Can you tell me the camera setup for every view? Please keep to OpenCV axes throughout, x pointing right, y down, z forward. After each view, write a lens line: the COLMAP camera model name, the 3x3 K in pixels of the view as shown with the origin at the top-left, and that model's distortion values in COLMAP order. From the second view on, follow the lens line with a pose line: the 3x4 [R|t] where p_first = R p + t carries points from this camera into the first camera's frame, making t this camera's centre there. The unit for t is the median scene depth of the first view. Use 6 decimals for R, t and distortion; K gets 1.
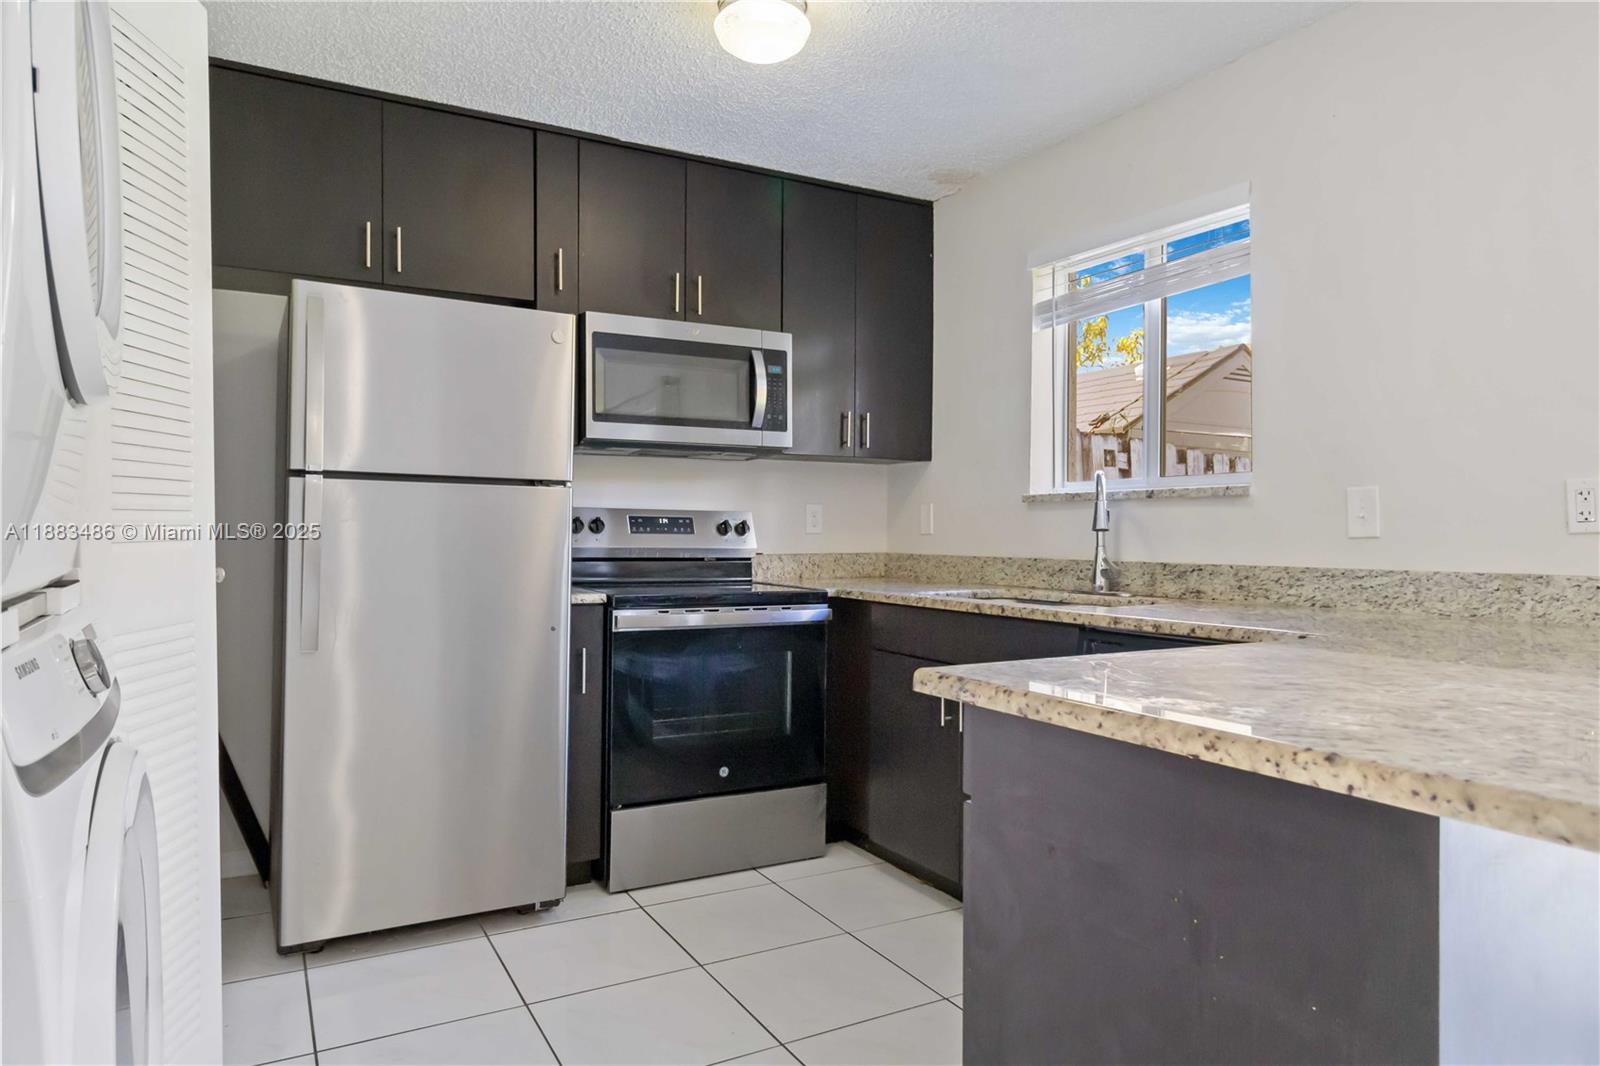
lens RADIAL K [[988.1, 0, 802.6], [0, 988.1, 543.0], [0, 0, 1]] dist [-0.001542, -0.000973]
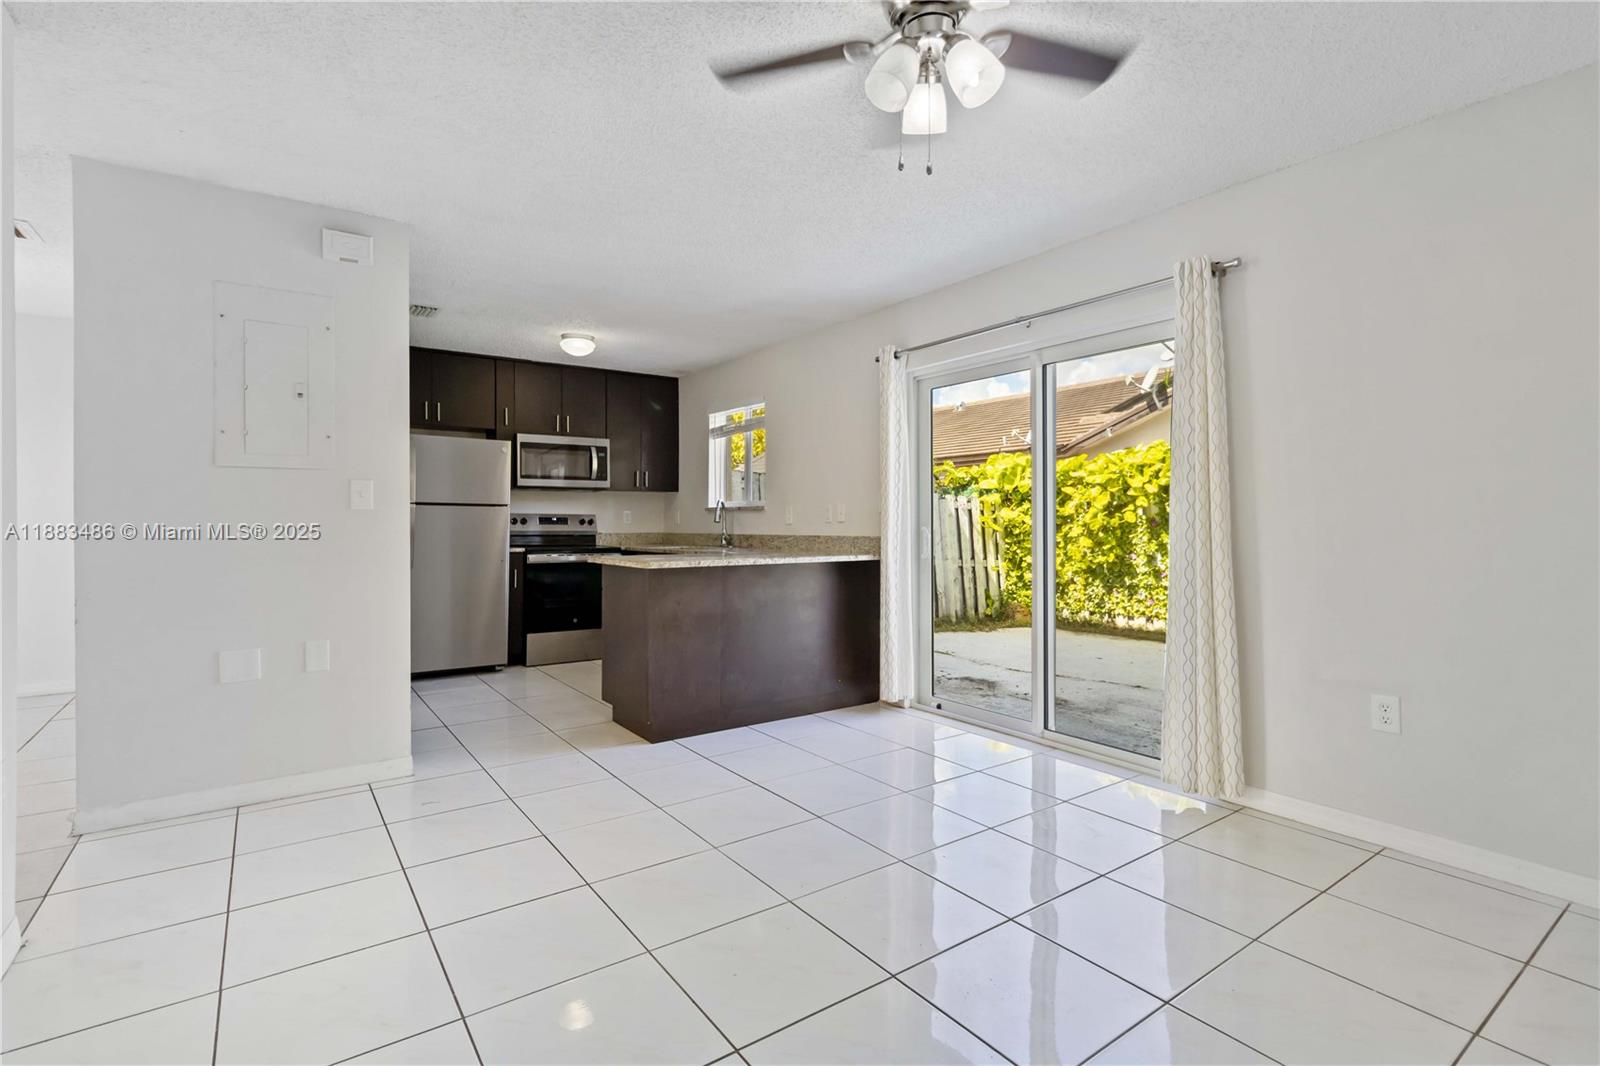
lens RADIAL K [[745.8, 0, 803.7], [0, 745.8, 520.3], [0, 0, 1]] dist [-0.000083, -0.000400]
pose [[0.993312, -0.005673, 0.115317, 0.285365], [0.007399, 0.999867, -0.014542, 0.012497], [-0.115220, 0.015298, 0.993222, -0.960082]]
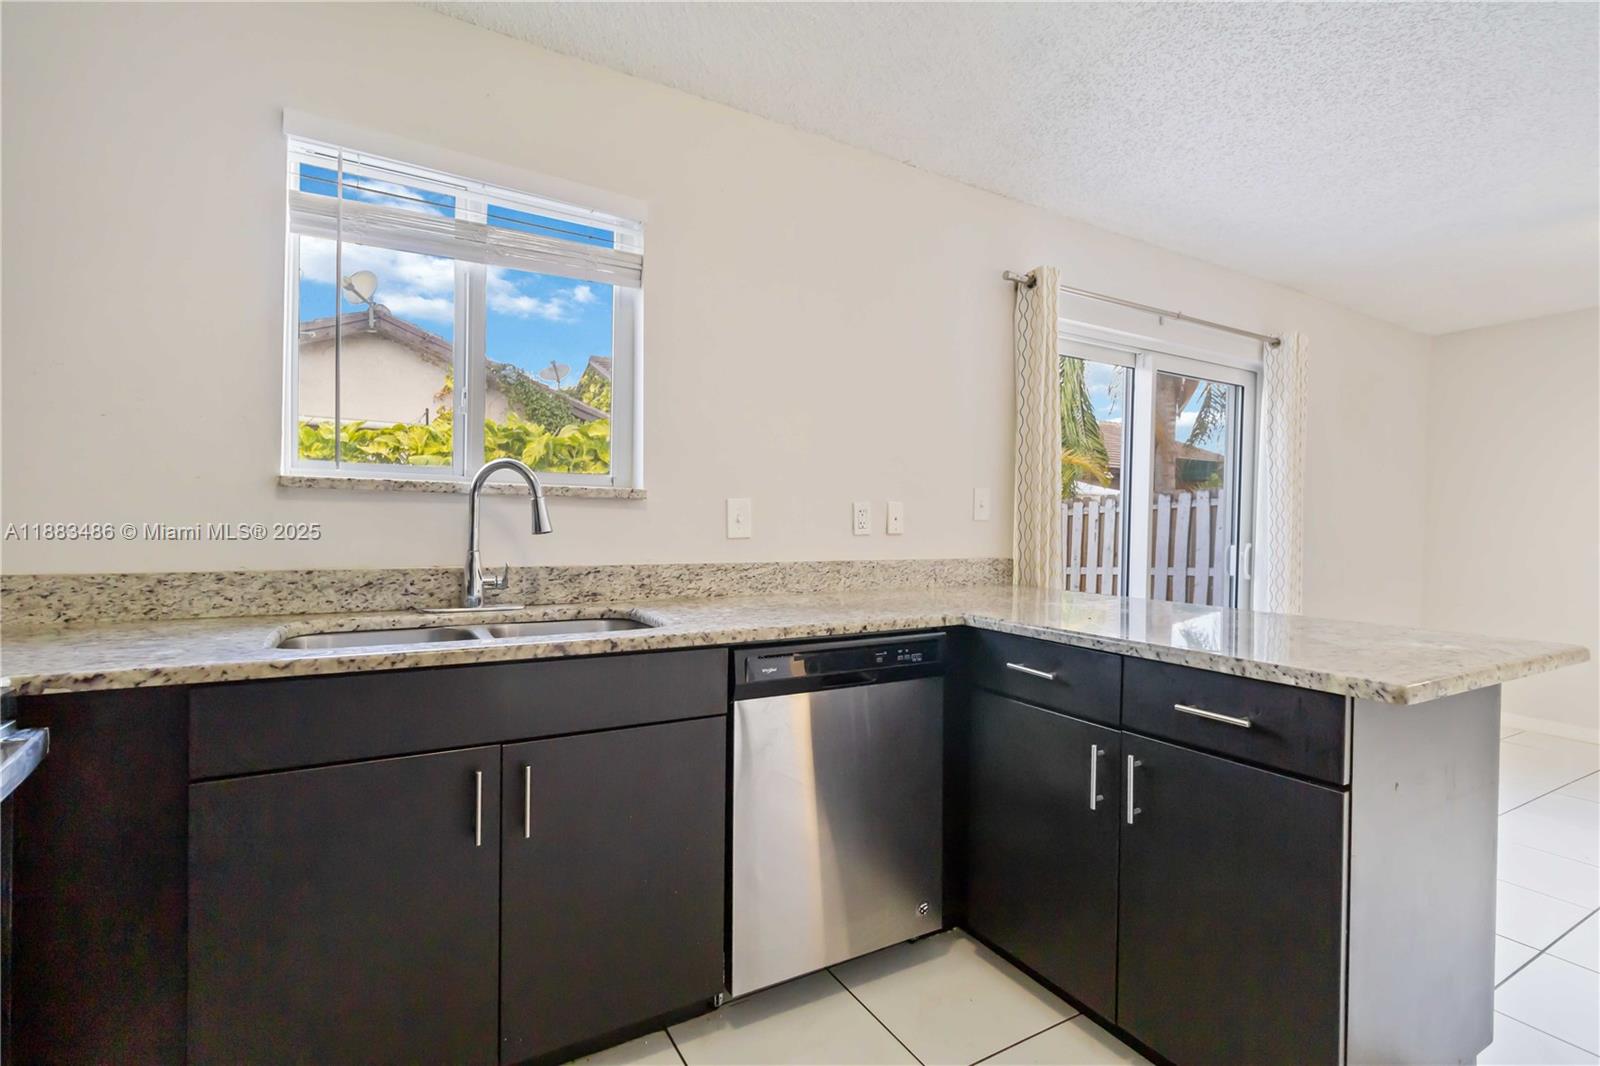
lens RADIAL K [[746.3, 0, 800.0], [0, 746.3, 533.0], [0, 0, 1]] dist [0.000372, 0.000078]
pose [[-0.012357, -0.020173, 0.999720, -0.316567], [-0.005966, 0.999780, 0.020101, -0.025509], [-0.999906, -0.005716, -0.012475, 0.746527]]
